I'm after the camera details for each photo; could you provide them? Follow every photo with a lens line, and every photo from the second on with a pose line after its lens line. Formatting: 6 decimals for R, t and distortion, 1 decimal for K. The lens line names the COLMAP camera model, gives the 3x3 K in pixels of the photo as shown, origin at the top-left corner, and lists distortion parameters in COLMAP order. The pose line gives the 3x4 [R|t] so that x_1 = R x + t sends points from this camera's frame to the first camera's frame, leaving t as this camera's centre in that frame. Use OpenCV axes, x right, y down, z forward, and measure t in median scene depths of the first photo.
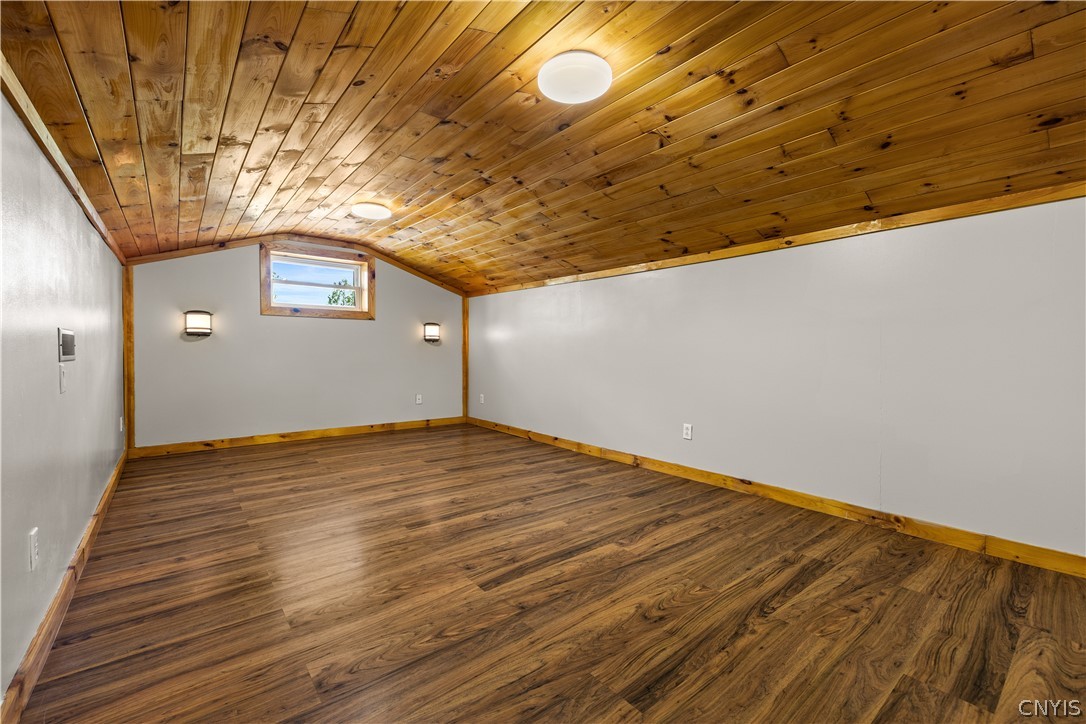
lens RADIAL K [[455.6, 0, 539.4], [0, 455.6, 363.6], [0, 0, 1]] dist [0.001716, -0.000547]
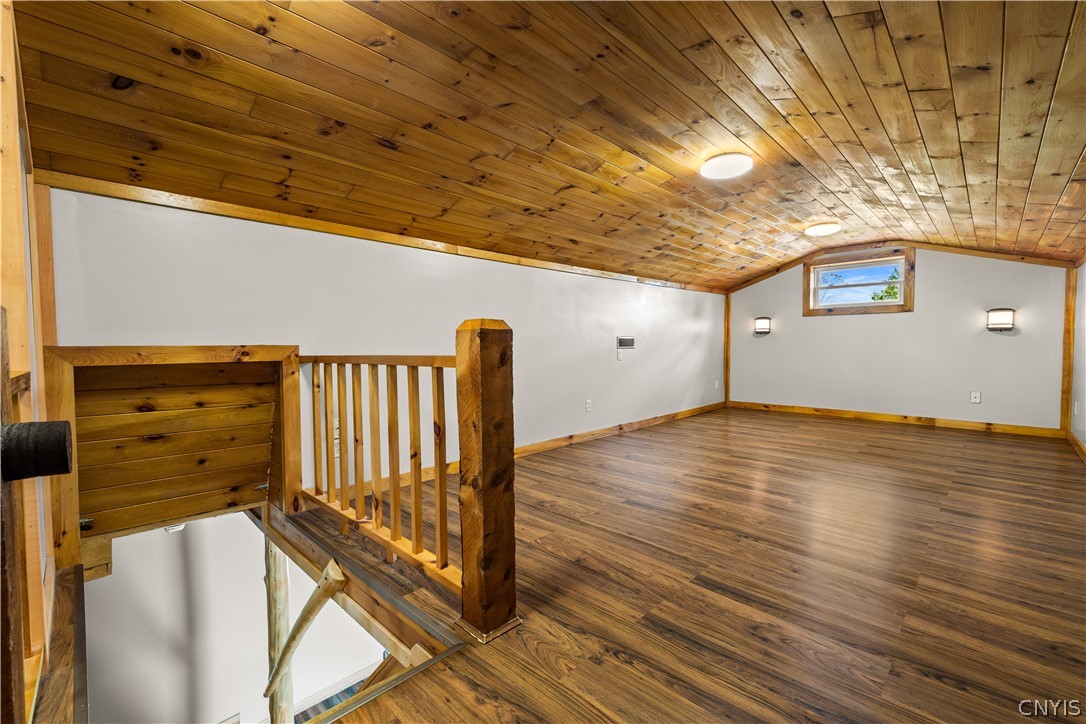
lens RADIAL K [[455.6, 0, 534.6], [0, 455.6, 360.0], [0, 0, 1]] dist [0.001716, -0.000547]
pose [[0.108120, 0.031572, -0.993636, 0.990046], [-0.019853, 0.999365, 0.029594, -0.005149], [0.993940, 0.016527, 0.108678, 0.123408]]
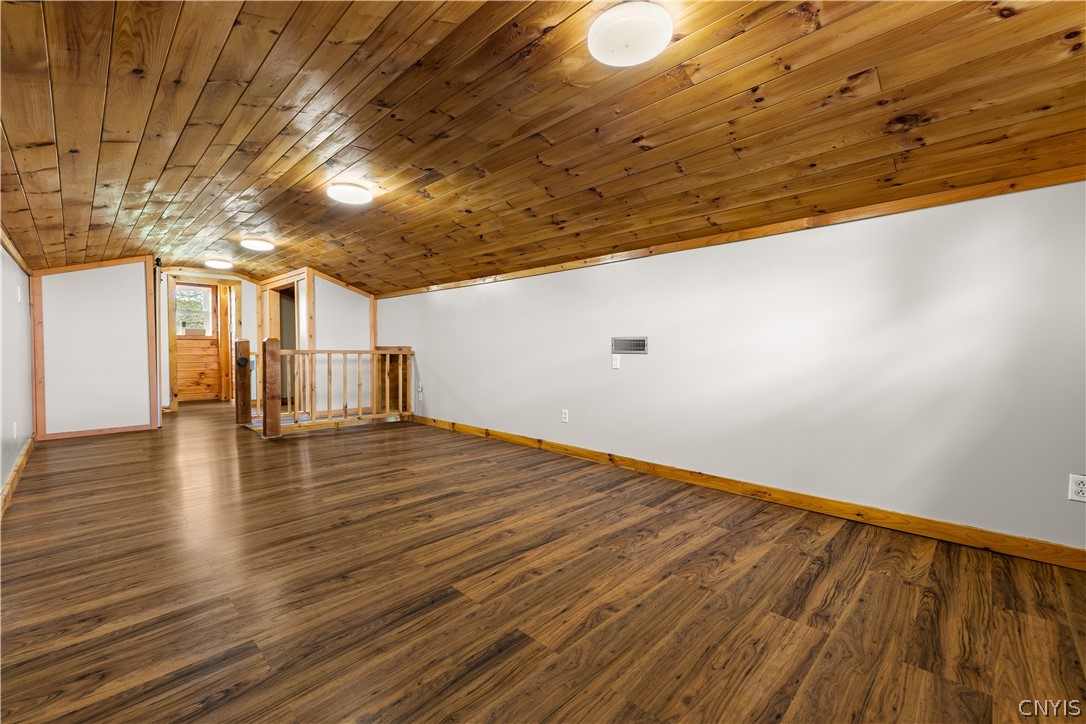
lens RADIAL K [[455.6, 0, 541.8], [0, 455.6, 359.8], [0, 0, 1]] dist [0.001716, -0.000547]
pose [[-0.992820, -0.003531, -0.119563, -0.290935], [-0.009902, 0.998560, 0.052731, -0.050558], [0.119205, 0.053537, -0.991425, 1.838211]]
